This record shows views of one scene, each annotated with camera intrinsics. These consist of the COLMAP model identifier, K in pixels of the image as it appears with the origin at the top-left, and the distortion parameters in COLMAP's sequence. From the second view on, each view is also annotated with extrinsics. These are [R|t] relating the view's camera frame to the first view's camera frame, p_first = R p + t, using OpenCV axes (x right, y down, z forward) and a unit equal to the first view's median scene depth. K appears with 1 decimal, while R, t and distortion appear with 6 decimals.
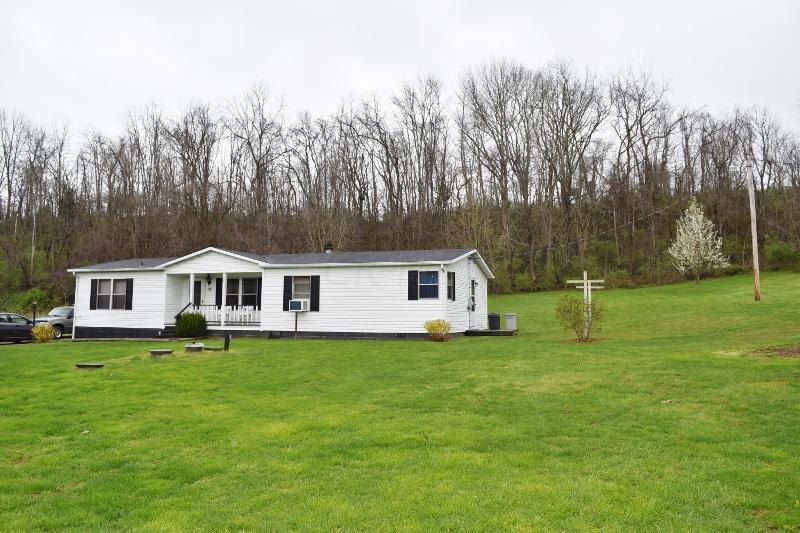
lens RADIAL K [[627.0, 0, 396.6], [0, 627.0, 264.6], [0, 0, 1]] dist [-0.095501, 0.018039]
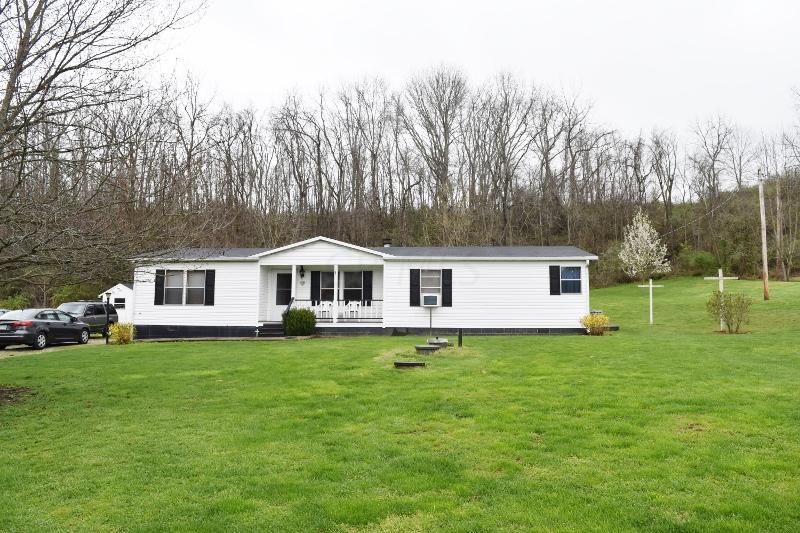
lens RADIAL K [[627.0, 0, 399.2], [0, 627.0, 267.2], [0, 0, 1]] dist [-0.095501, 0.018039]
pose [[0.969290, 0.019450, 0.245151, -0.412391], [-0.019462, 0.999808, -0.002371, 0.017095], [-0.245150, -0.002473, 0.969482, 0.082792]]
